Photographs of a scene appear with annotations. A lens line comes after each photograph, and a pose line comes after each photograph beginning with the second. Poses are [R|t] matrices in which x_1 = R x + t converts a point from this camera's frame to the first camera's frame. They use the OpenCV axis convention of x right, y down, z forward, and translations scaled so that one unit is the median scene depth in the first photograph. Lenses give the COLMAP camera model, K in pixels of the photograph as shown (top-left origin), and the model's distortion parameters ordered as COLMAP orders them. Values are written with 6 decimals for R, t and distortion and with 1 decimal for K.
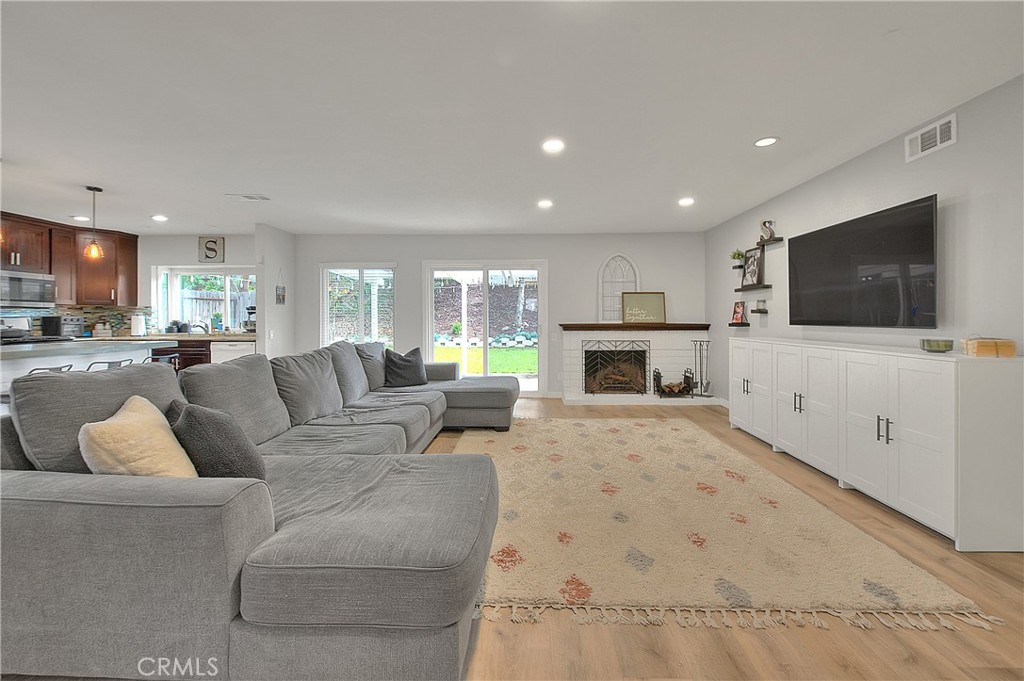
lens RADIAL K [[416.4, 0, 515.4], [0, 416.4, 321.3], [0, 0, 1]] dist [-0.007195, -0.001381]
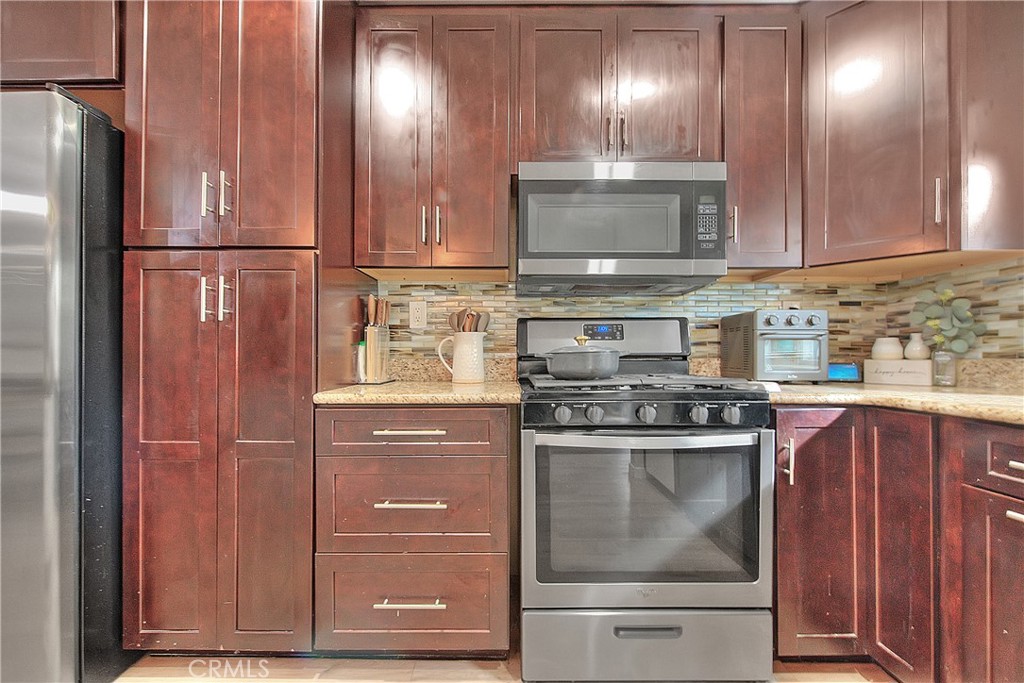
lens RADIAL K [[421.9, 0, 517.7], [0, 421.9, 349.5], [0, 0, 1]] dist [0.001955, -0.002133]
pose [[0.039218, -0.013796, -0.999135, -0.742481], [-0.010553, 0.999843, -0.014220, 0.020436], [0.999175, 0.011102, 0.039066, 0.749694]]
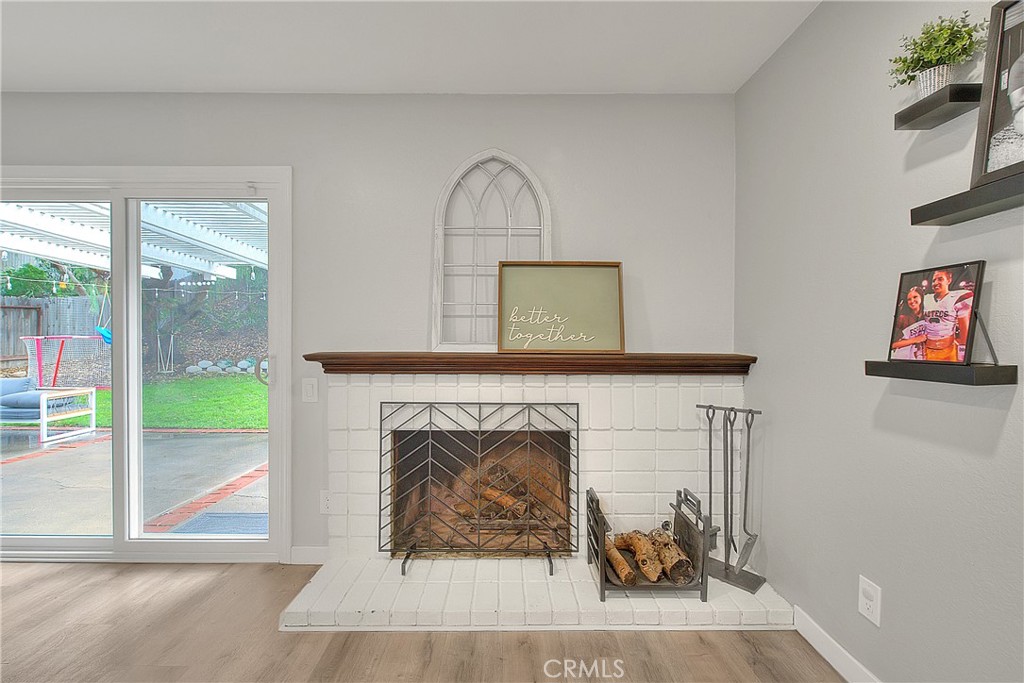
lens RADIAL K [[421.9, 0, 515.4], [0, 421.9, 342.7], [0, 0, 1]] dist [0.001955, -0.002133]
pose [[0.998941, 0.008101, 0.045284, 0.254149], [-0.008297, 0.999957, 0.004143, -0.004810], [-0.045248, -0.004514, 0.998966, 0.652339]]
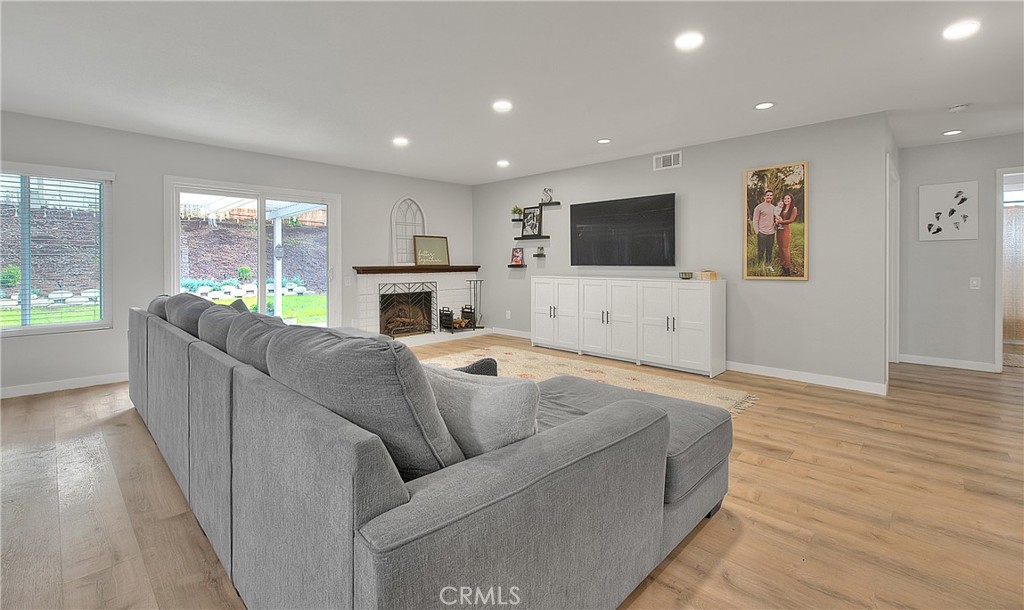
lens RADIAL K [[447.3, 0, 510.6], [0, 447.3, 266.5], [0, 0, 1]] dist [0.000733, 0.000331]
pose [[0.673249, -0.007428, 0.739379, -0.394778], [0.003874, 0.999971, 0.006518, 0.000373], [-0.739406, -0.001524, 0.673258, 0.086454]]
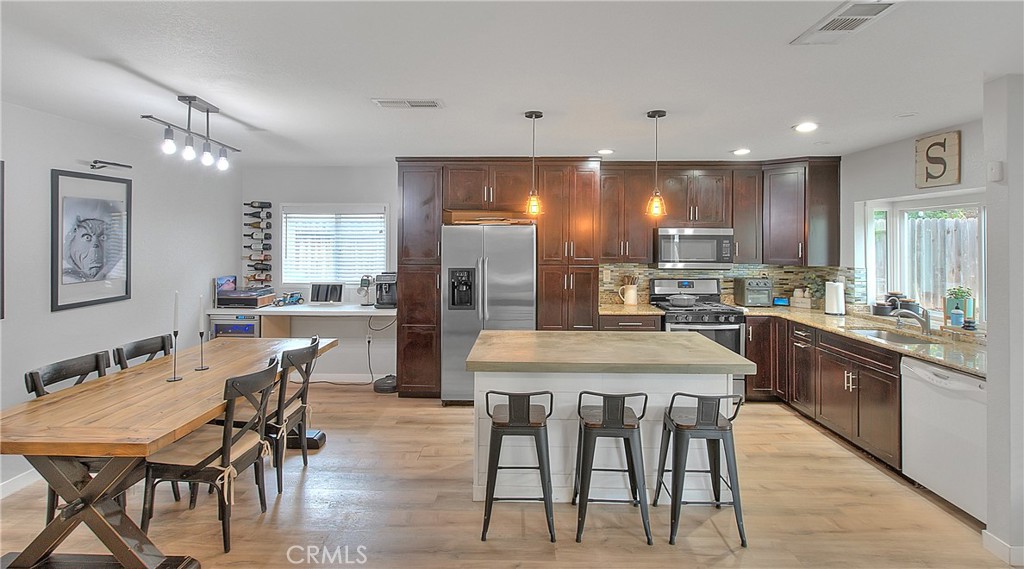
lens RADIAL K [[491.8, 0, 517.7], [0, 491.8, 235.7], [0, 0, 1]] dist [-0.014605, -0.000579]
pose [[0.006274, -0.009226, -0.999938, -0.160482], [-0.013641, 0.999864, -0.009311, -0.073591], [0.999887, 0.013698, 0.006148, 0.513565]]
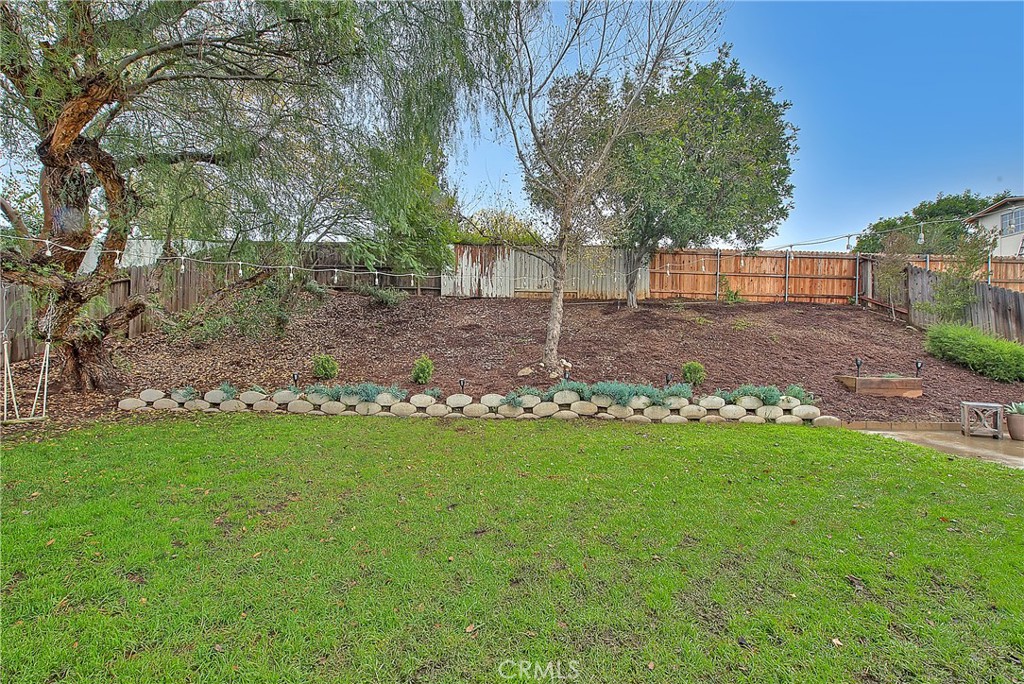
lens RADIAL K [[421.9, 0, 505.7], [0, 421.9, 336.4], [0, 0, 1]] dist [0.001955, -0.002133]
pose [[0.999961, 0.008802, 0.000825, -0.143875], [-0.008749, 0.998680, -0.050607, 0.002566], [-0.001269, 0.050598, 0.998718, 1.557246]]
